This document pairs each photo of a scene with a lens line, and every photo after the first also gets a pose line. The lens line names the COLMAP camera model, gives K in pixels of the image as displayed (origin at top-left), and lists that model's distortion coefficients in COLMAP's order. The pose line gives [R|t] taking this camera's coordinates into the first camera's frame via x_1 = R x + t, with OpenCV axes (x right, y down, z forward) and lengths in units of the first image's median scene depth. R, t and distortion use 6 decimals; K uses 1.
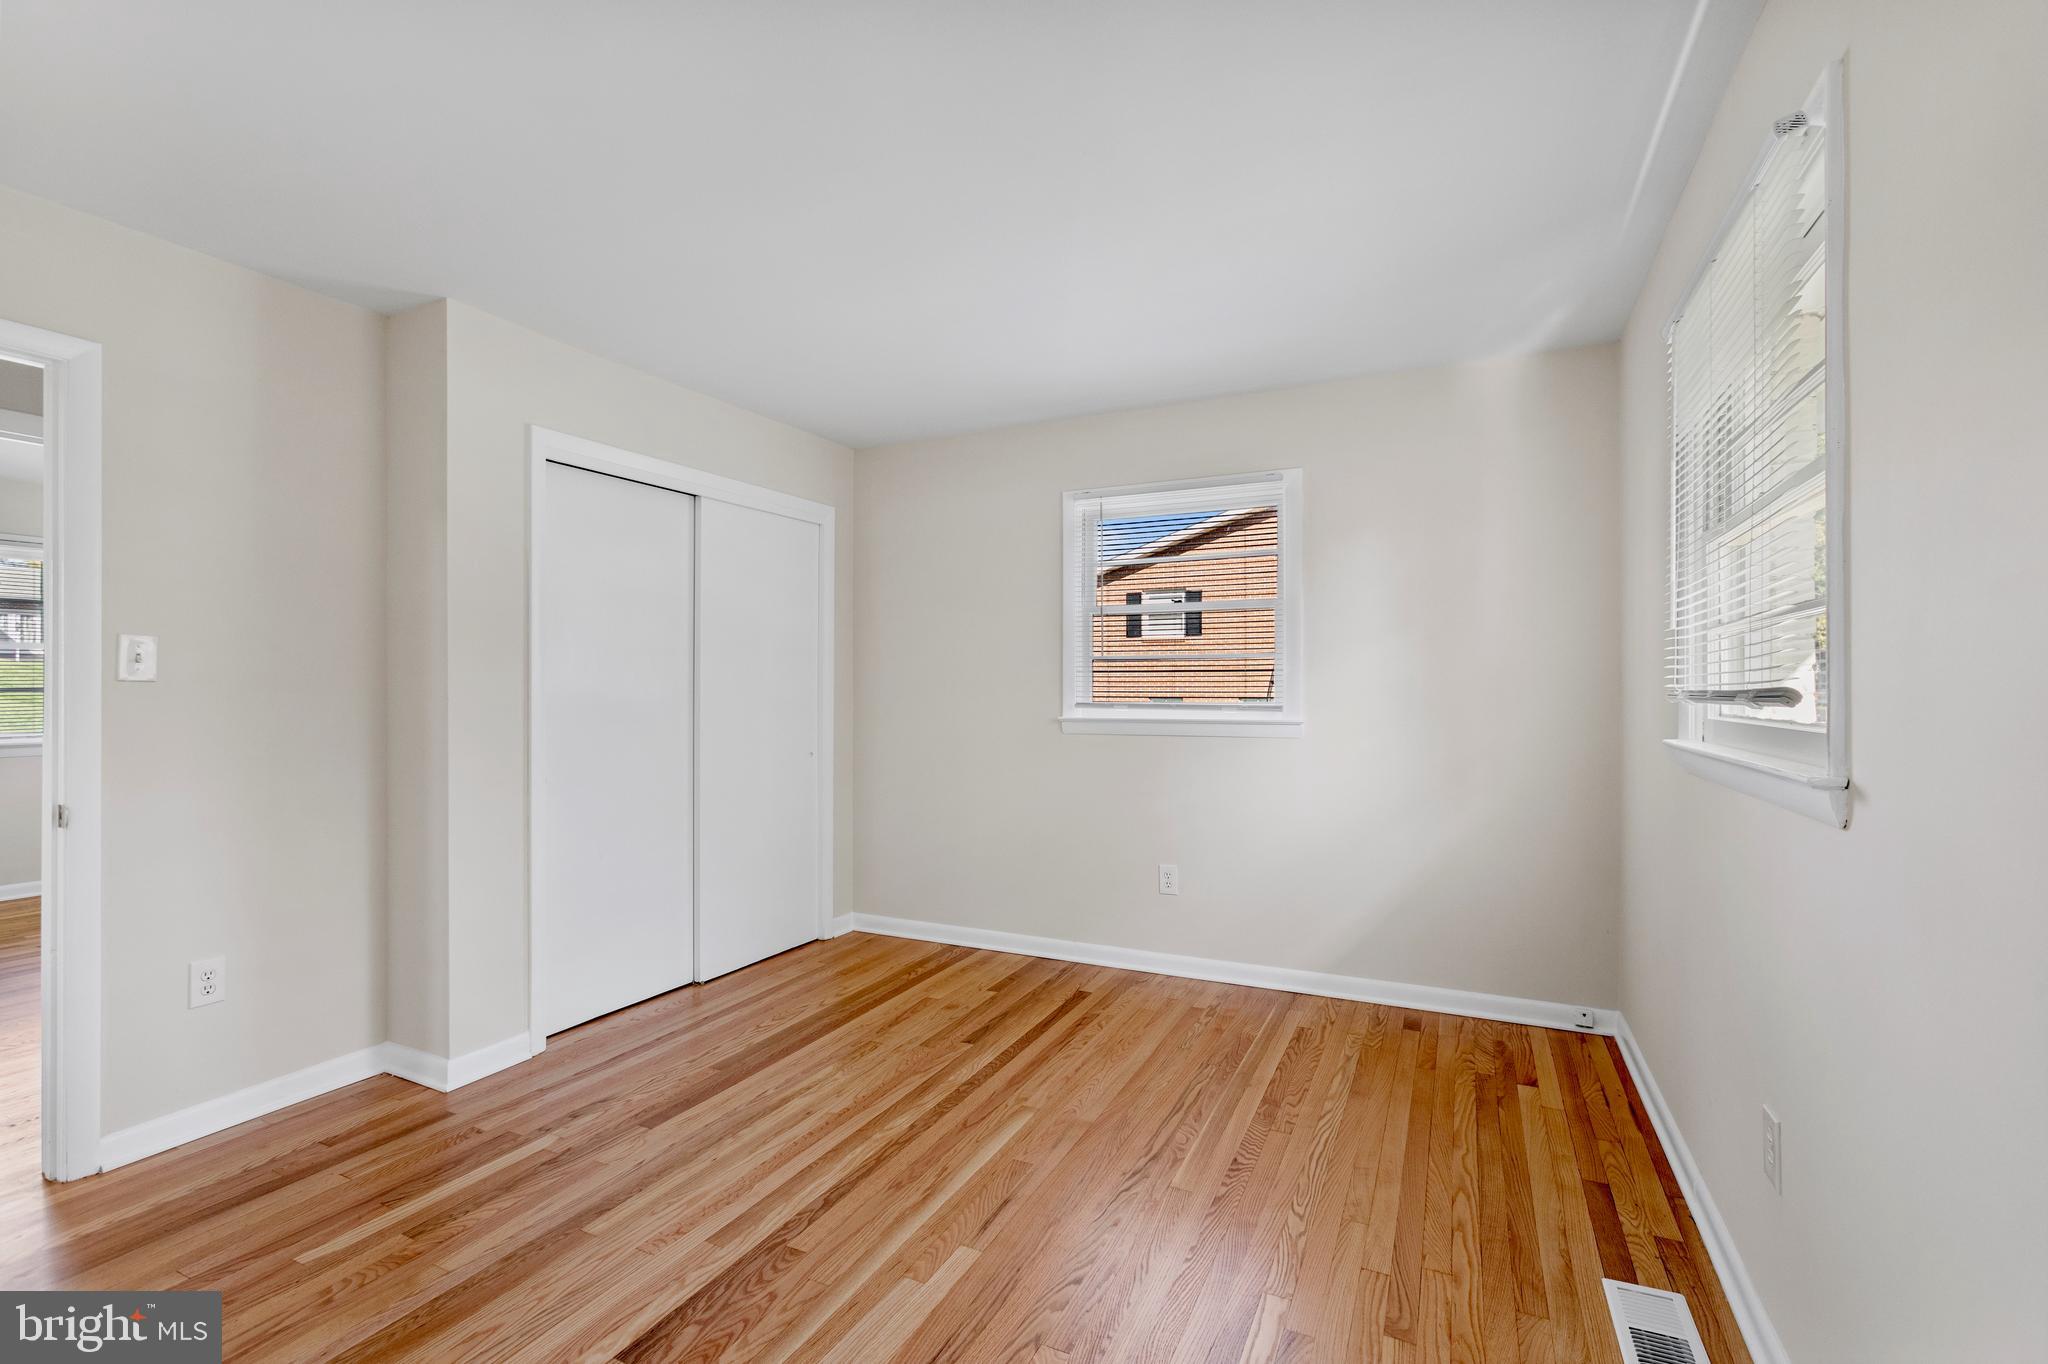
lens RADIAL K [[932.2, 0, 1032.4], [0, 932.2, 695.1], [0, 0, 1]] dist [0.001865, 0.006011]
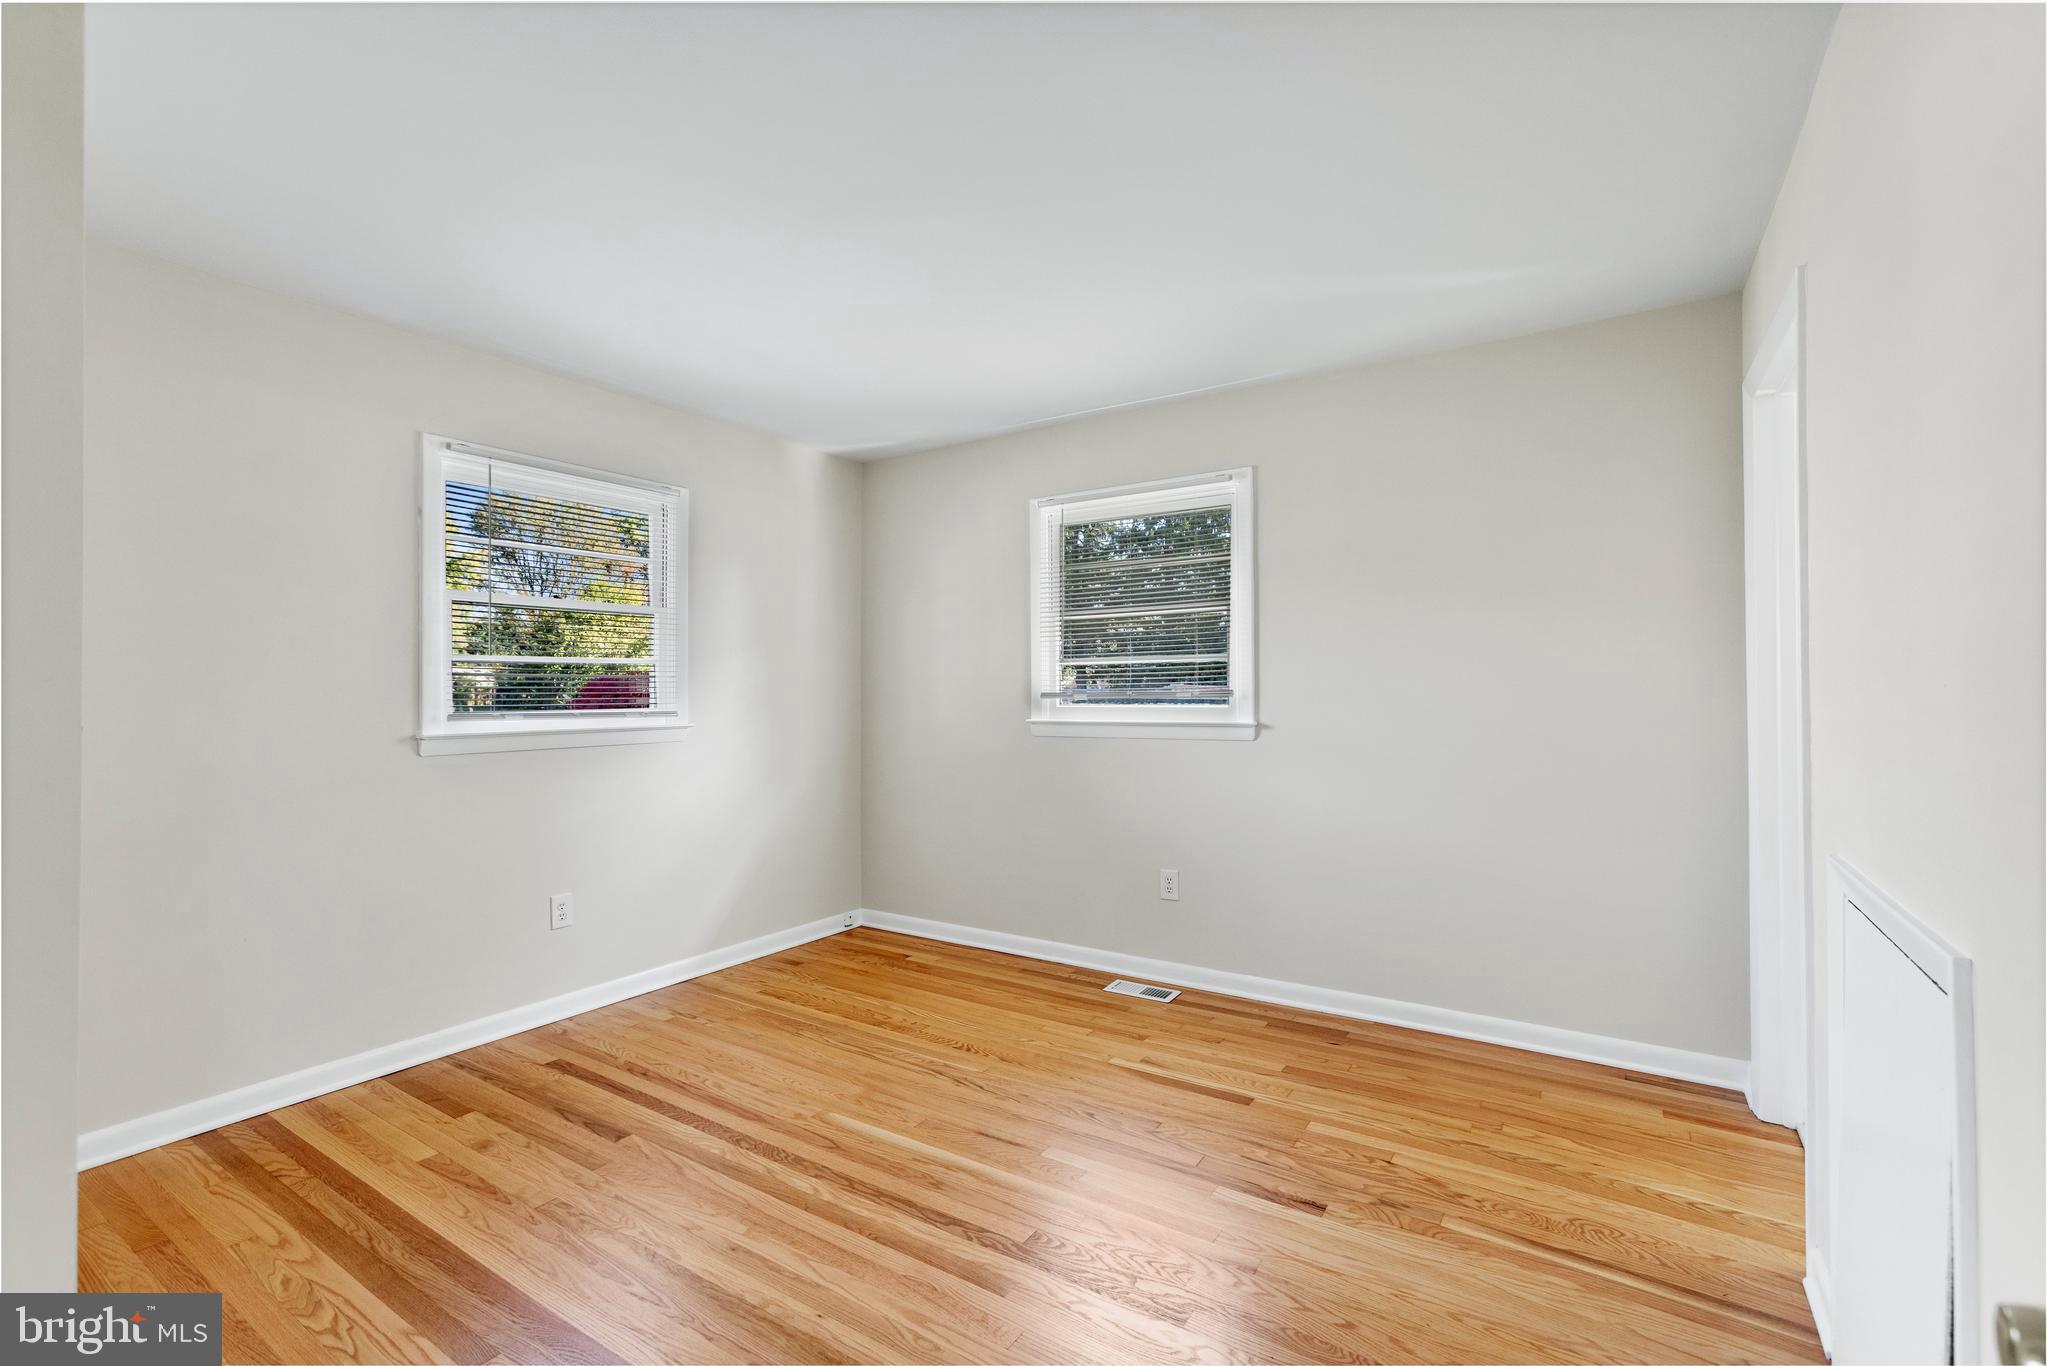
lens RADIAL K [[931.7, 0, 968.7], [0, 931.7, 690.9], [0, 0, 1]] dist [0.001865, 0.006011]
pose [[0.118591, 0.011309, 0.992879, -0.851773], [0.004369, 0.999920, -0.011911, -0.002822], [-0.992934, 0.005751, 0.118532, 0.614707]]
